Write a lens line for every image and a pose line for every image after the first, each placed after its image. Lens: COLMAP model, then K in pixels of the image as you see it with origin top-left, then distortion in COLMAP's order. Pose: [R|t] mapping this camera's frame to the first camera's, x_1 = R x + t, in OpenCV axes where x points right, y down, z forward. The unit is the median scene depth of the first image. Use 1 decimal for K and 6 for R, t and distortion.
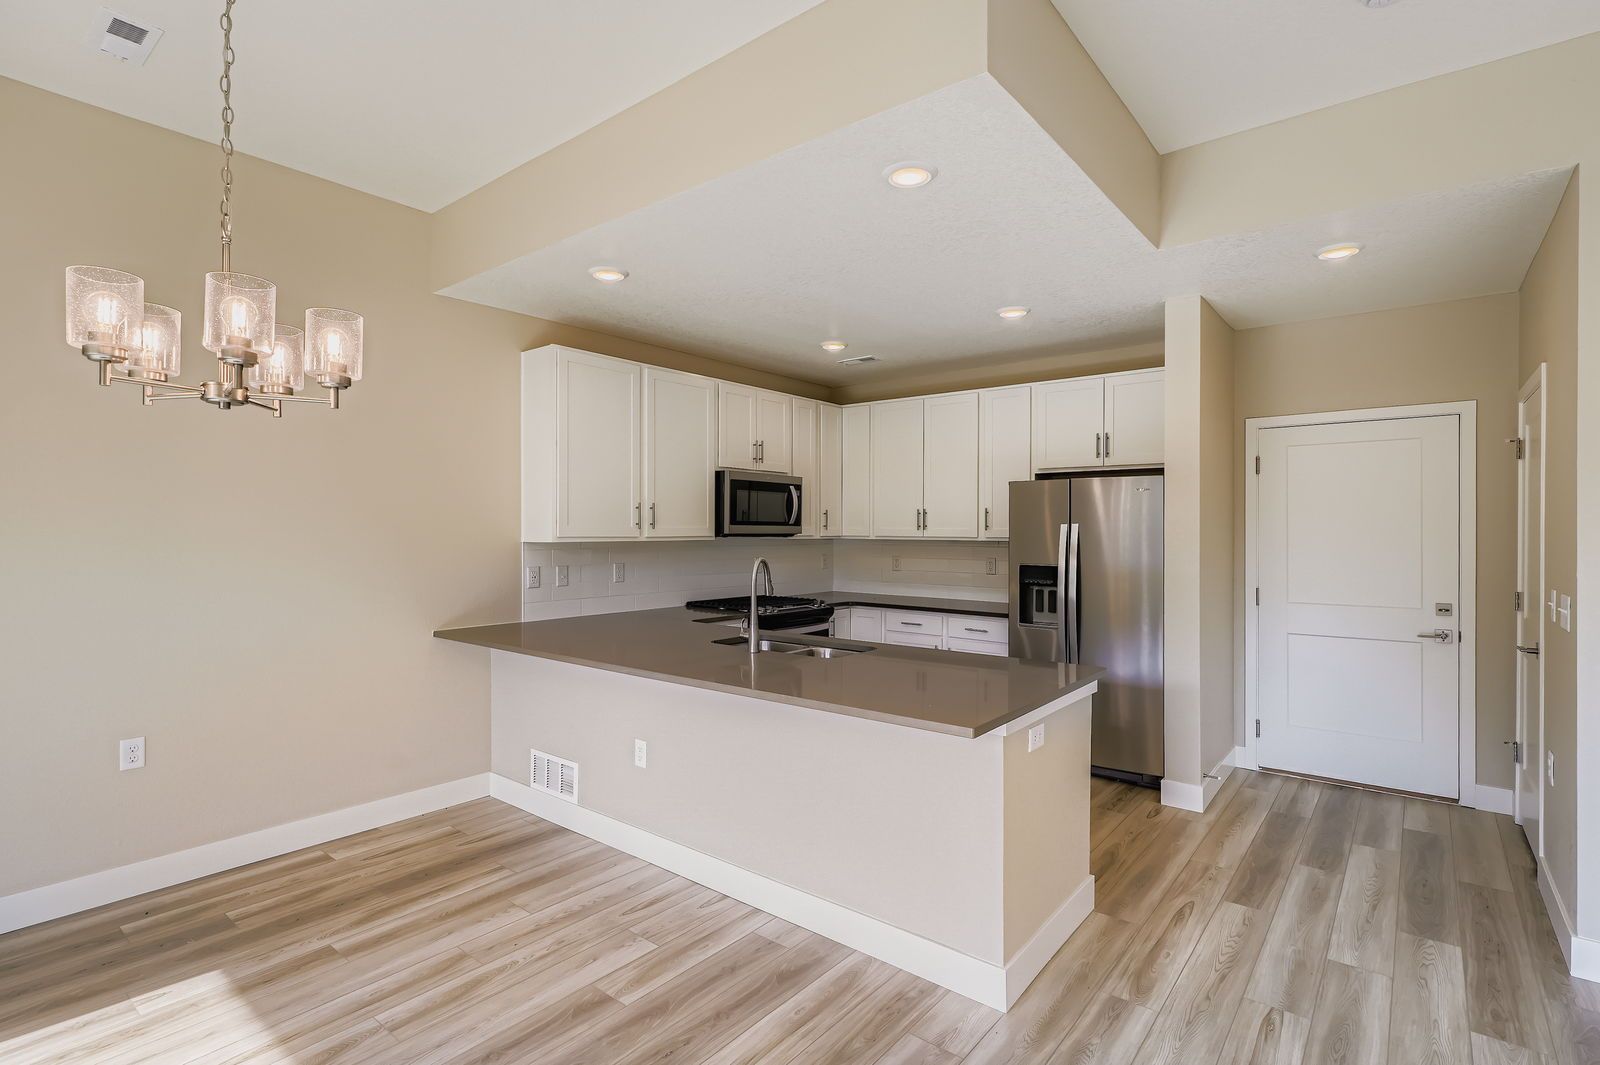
lens RADIAL K [[767.9, 0, 802.9], [0, 767.9, 526.1], [0, 0, 1]] dist [-0.000775, -0.000007]
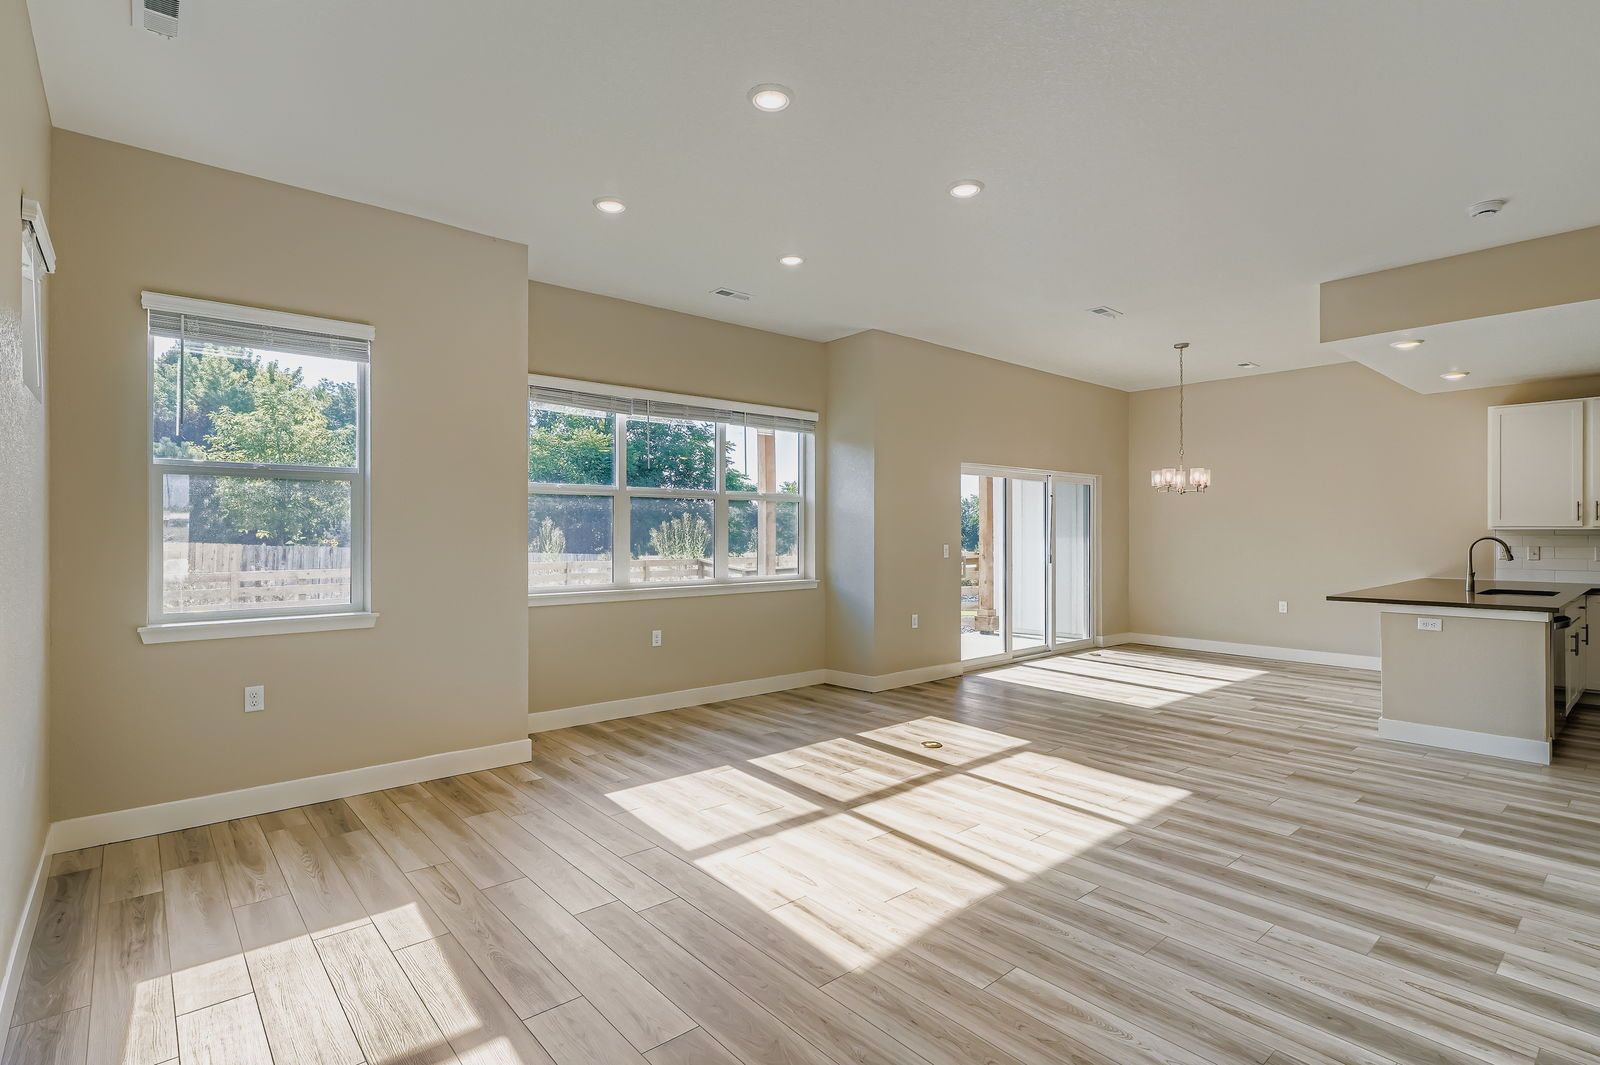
lens RADIAL K [[774.5, 0, 803.3], [0, 774.5, 531.9], [0, 0, 1]] dist [-0.002097, 0.000164]
pose [[-0.176685, -0.002939, -0.984263, 1.365067], [0.002867, 0.999990, -0.003500, 0.023933], [0.984263, -0.003440, -0.176675, -0.115749]]
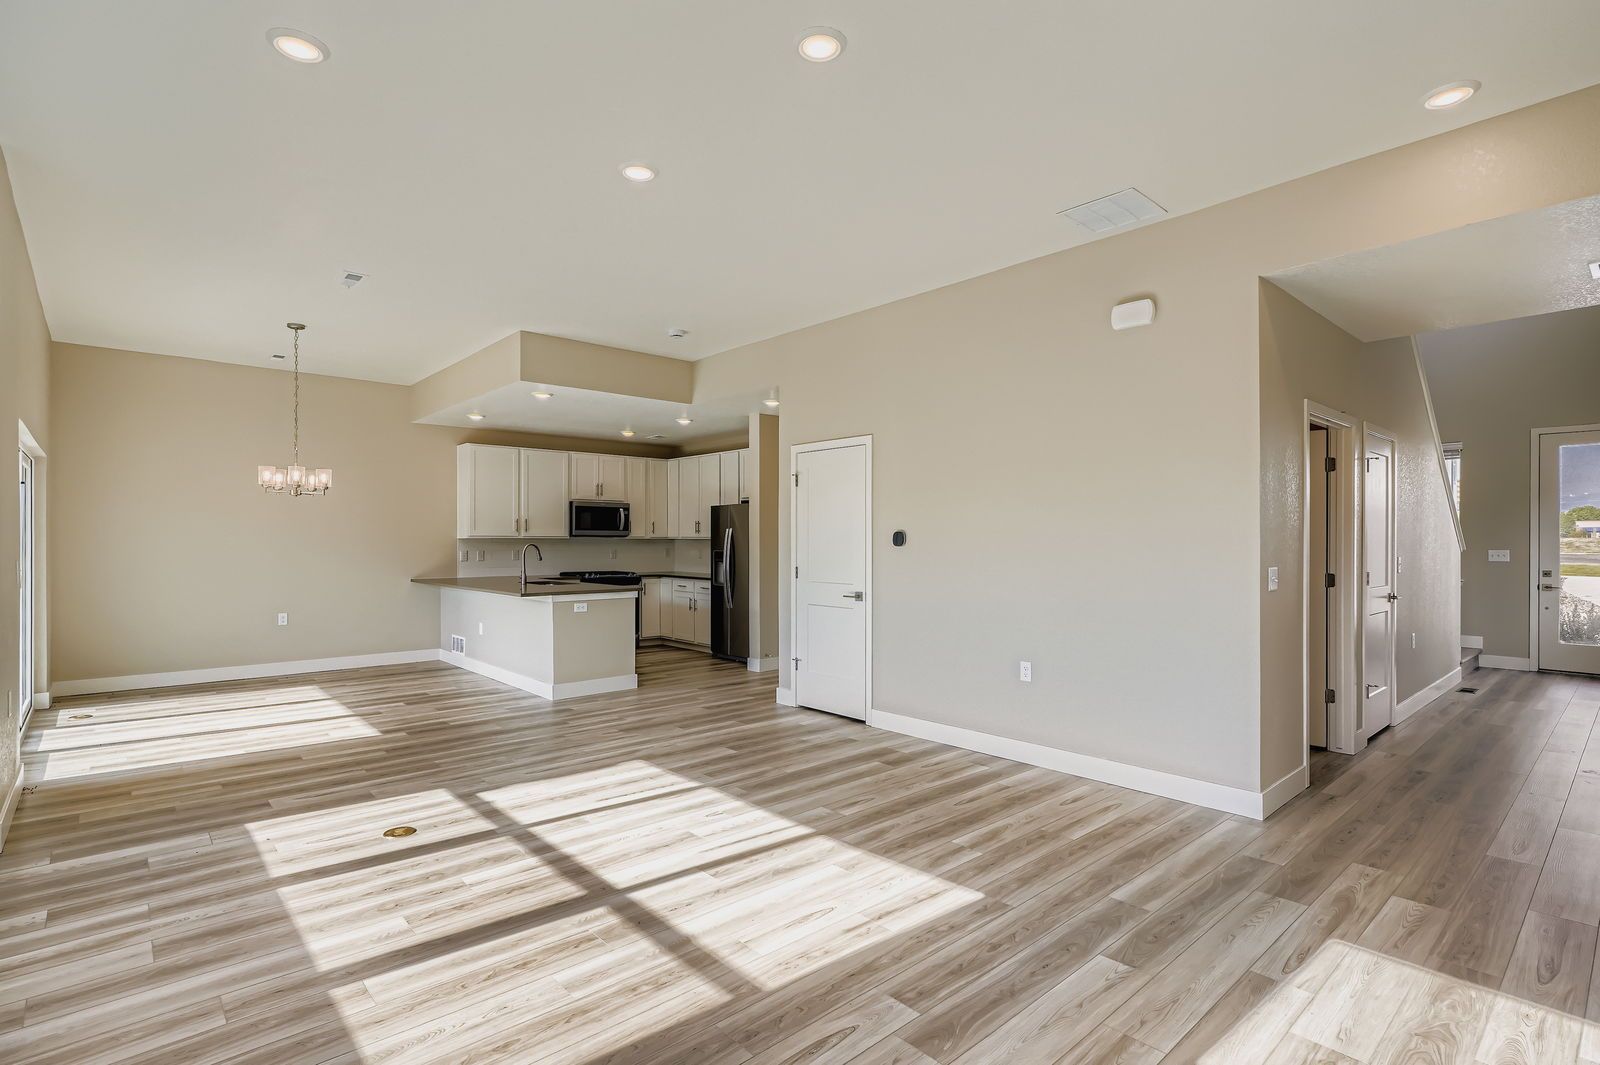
lens RADIAL K [[774.5, 0, 803.3], [0, 774.5, 531.9], [0, 0, 1]] dist [-0.002097, 0.000164]
pose [[0.987228, -0.004127, -0.159262, 0.811732], [0.002876, 0.999963, -0.008081, 0.020900], [0.159289, 0.007520, 0.987203, -0.826192]]
